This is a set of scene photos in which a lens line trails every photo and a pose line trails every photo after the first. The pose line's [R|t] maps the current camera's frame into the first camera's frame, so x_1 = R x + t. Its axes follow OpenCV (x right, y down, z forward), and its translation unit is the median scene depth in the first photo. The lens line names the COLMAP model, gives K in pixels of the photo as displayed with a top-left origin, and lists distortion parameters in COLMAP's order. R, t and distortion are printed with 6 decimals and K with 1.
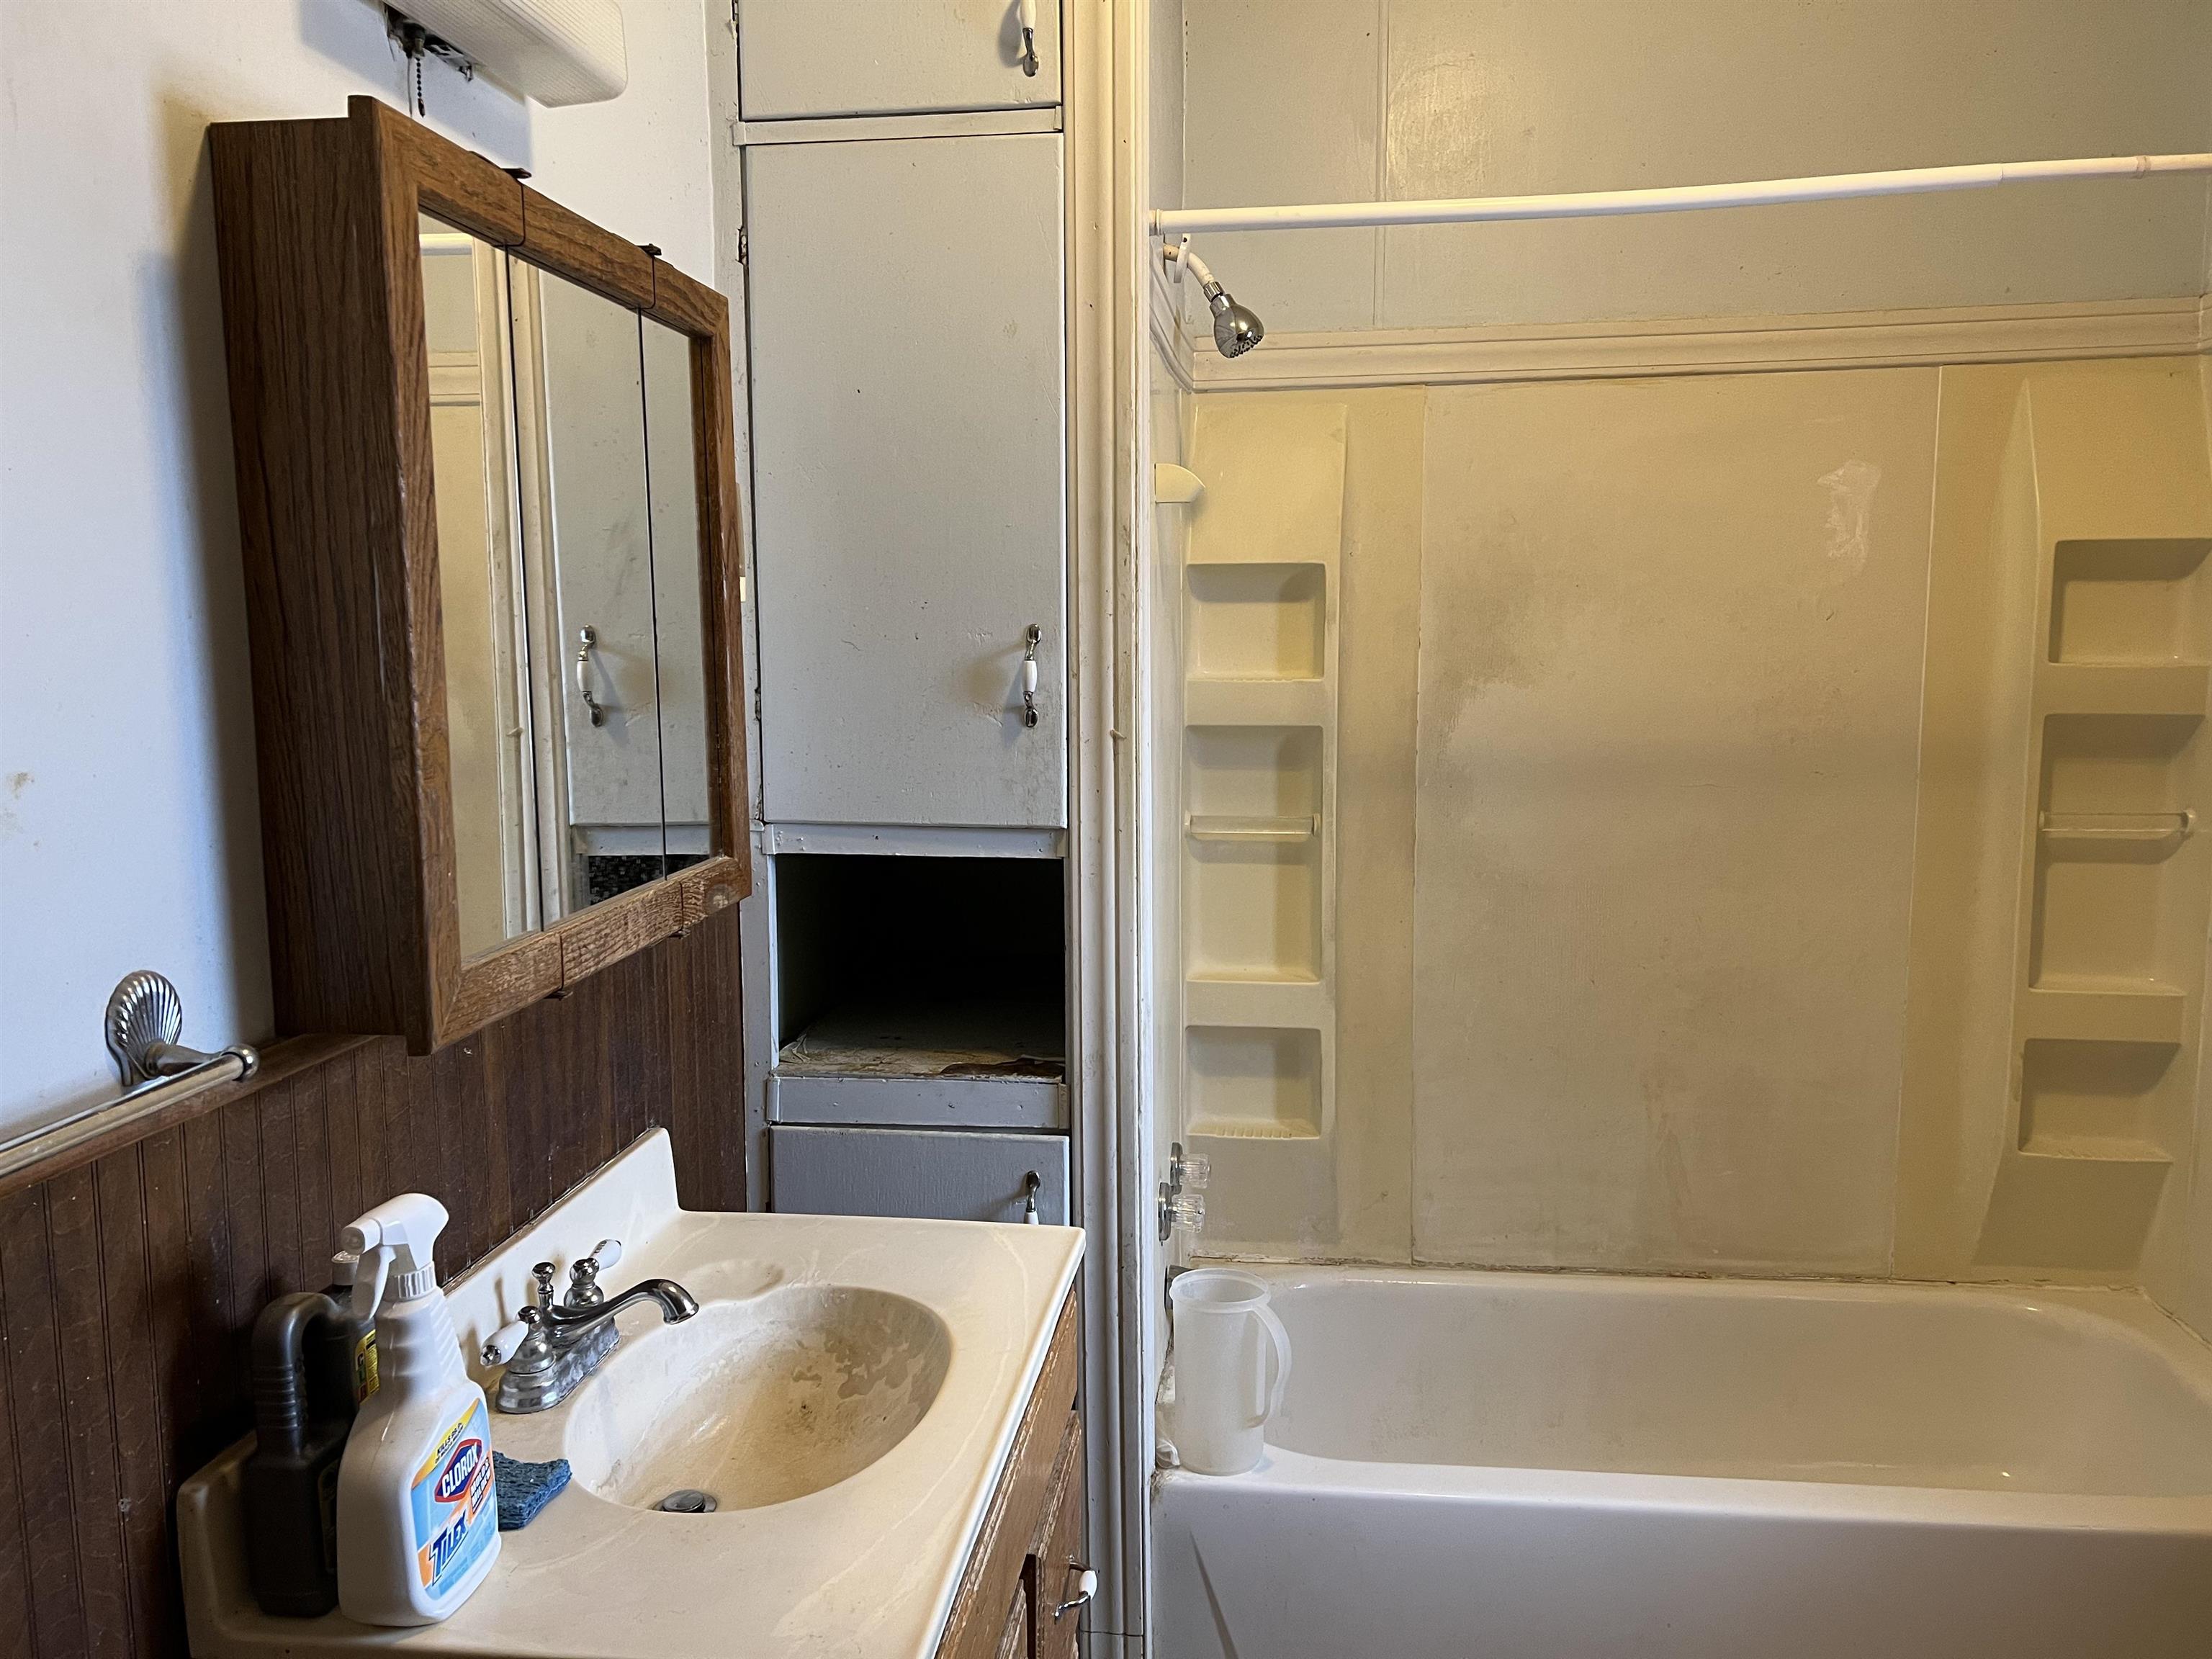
lens RADIAL K [[1653.2, 0, 1094.8], [0, 1653.2, 796.5], [0, 0, 1]] dist [0.079432, -0.097891]
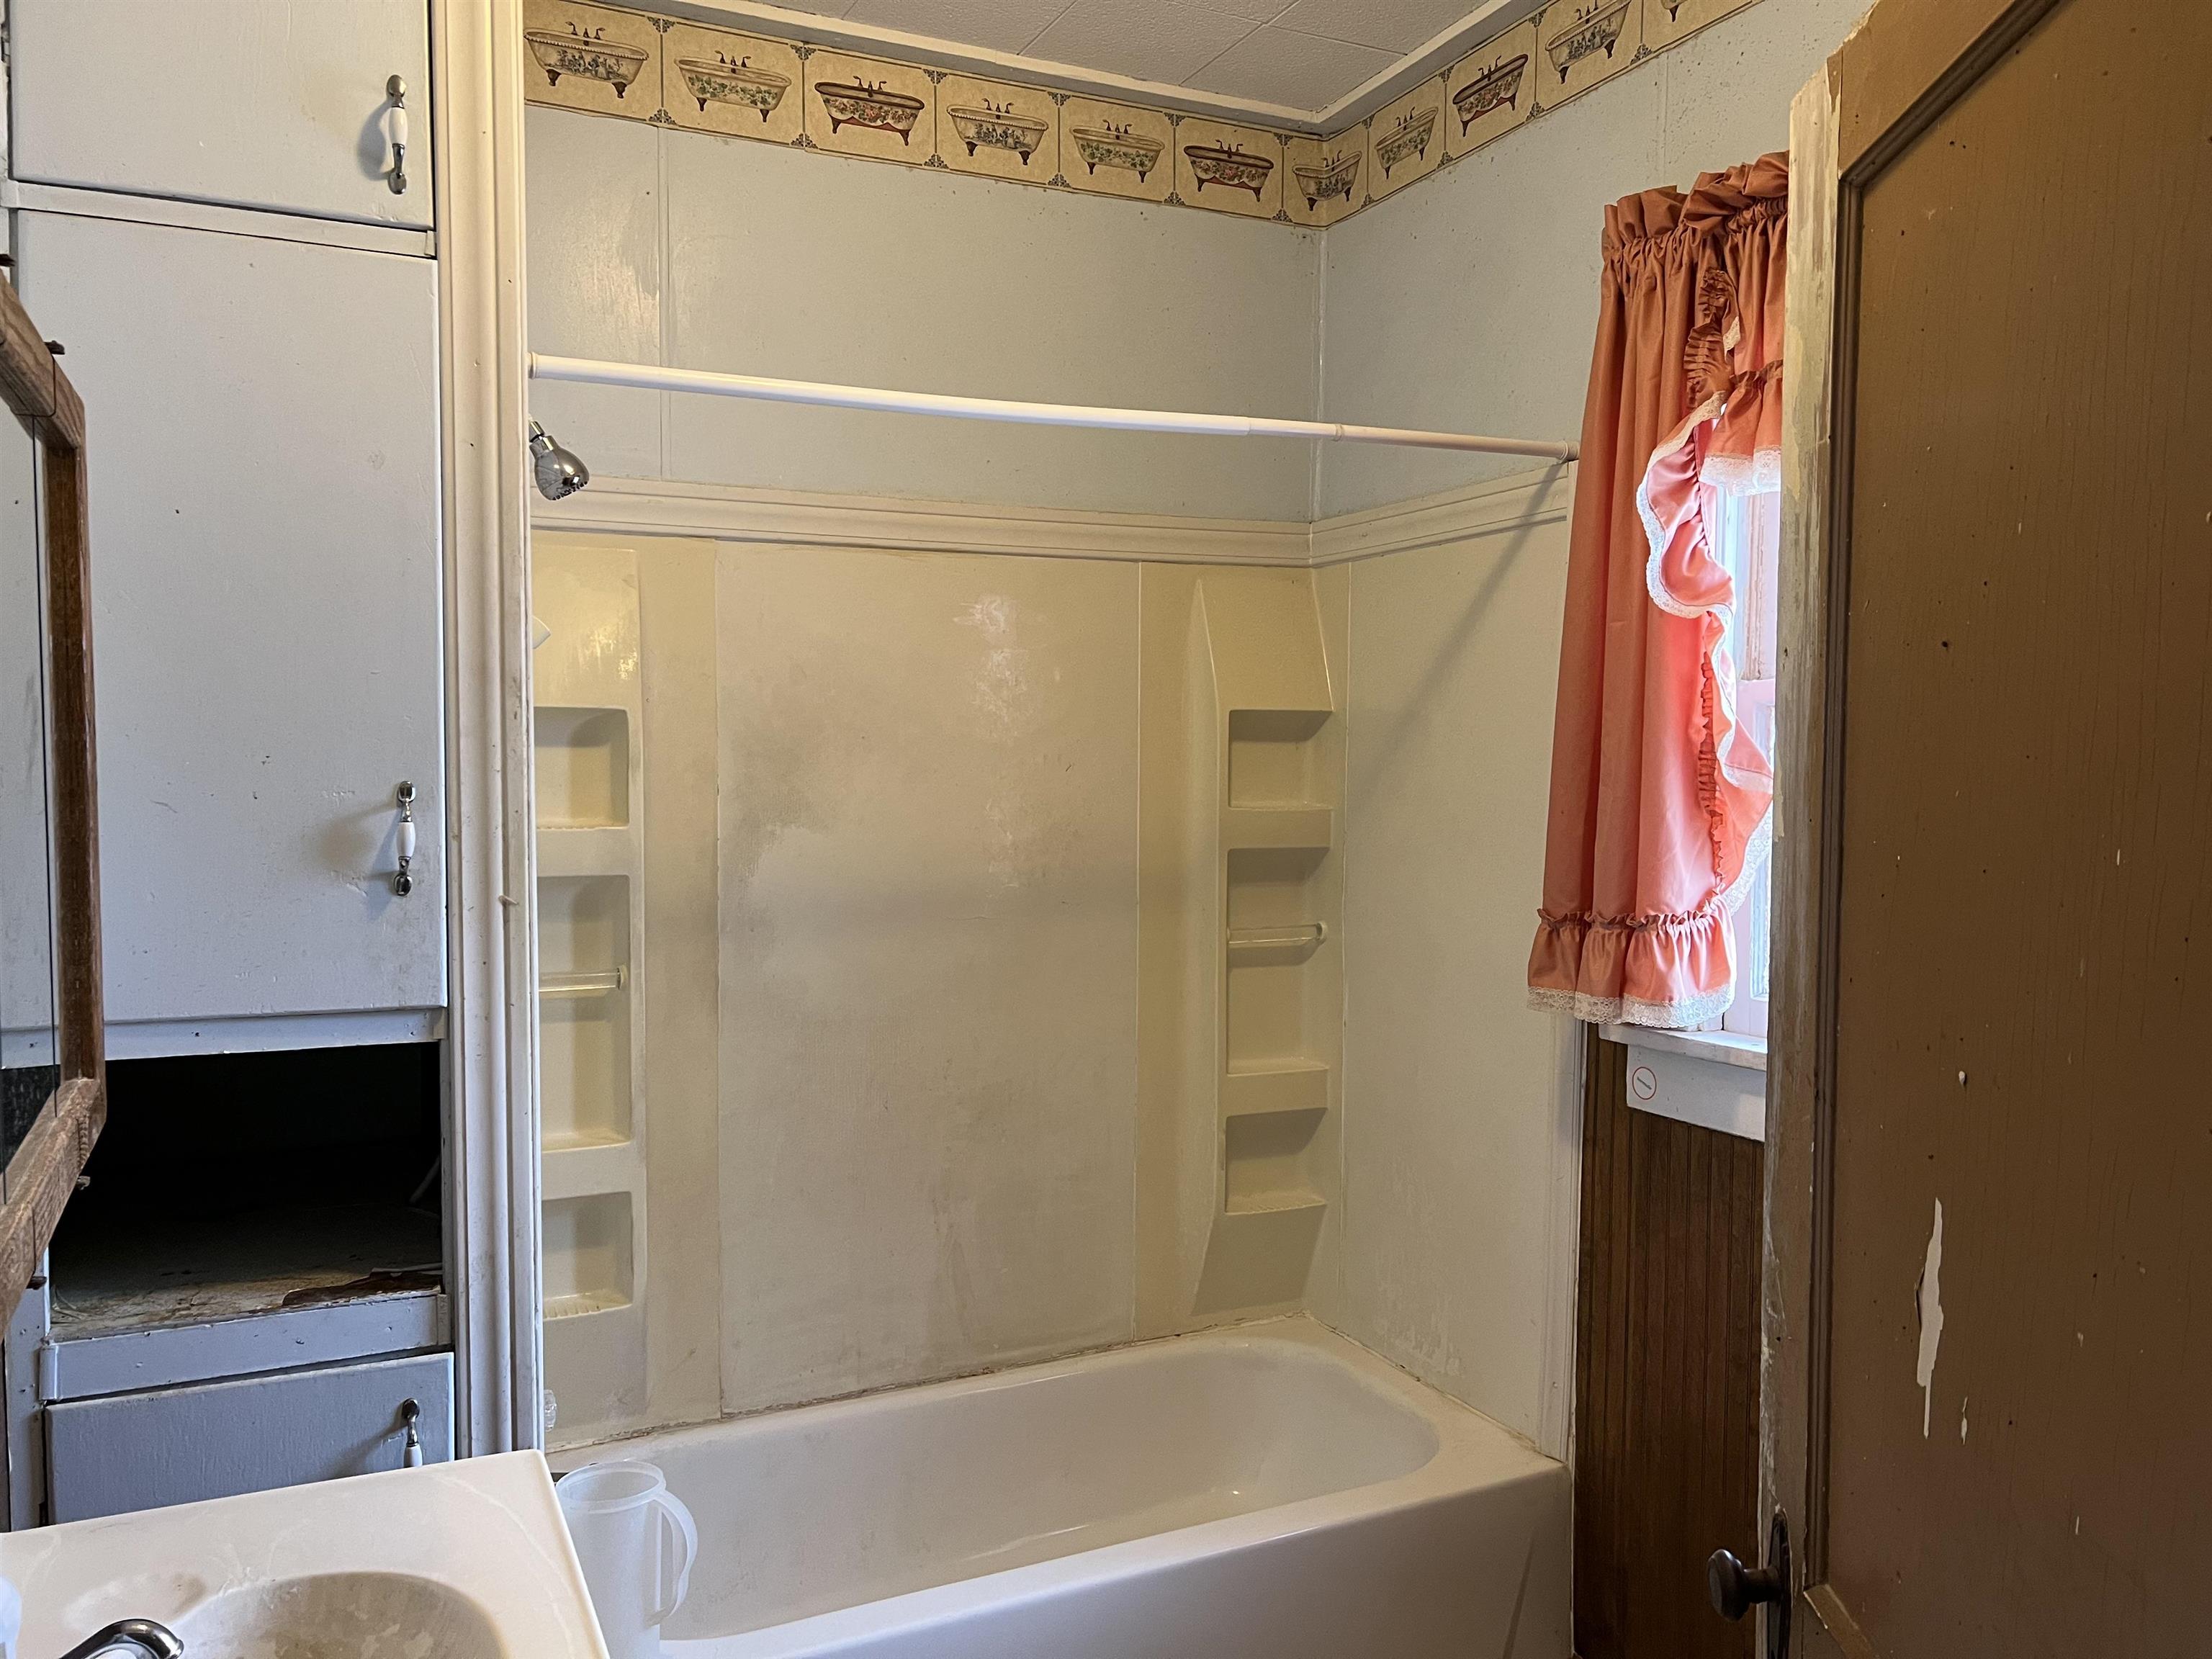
lens RADIAL K [[1653.2, 0, 1096.1], [0, 1653.2, 809.4], [0, 0, 1]] dist [0.079432, -0.097891]
pose [[0.845543, -0.010134, 0.533811, -0.160866], [0.044029, 0.997738, -0.050801, -0.020646], [-0.532088, 0.066458, 0.844077, 0.025802]]
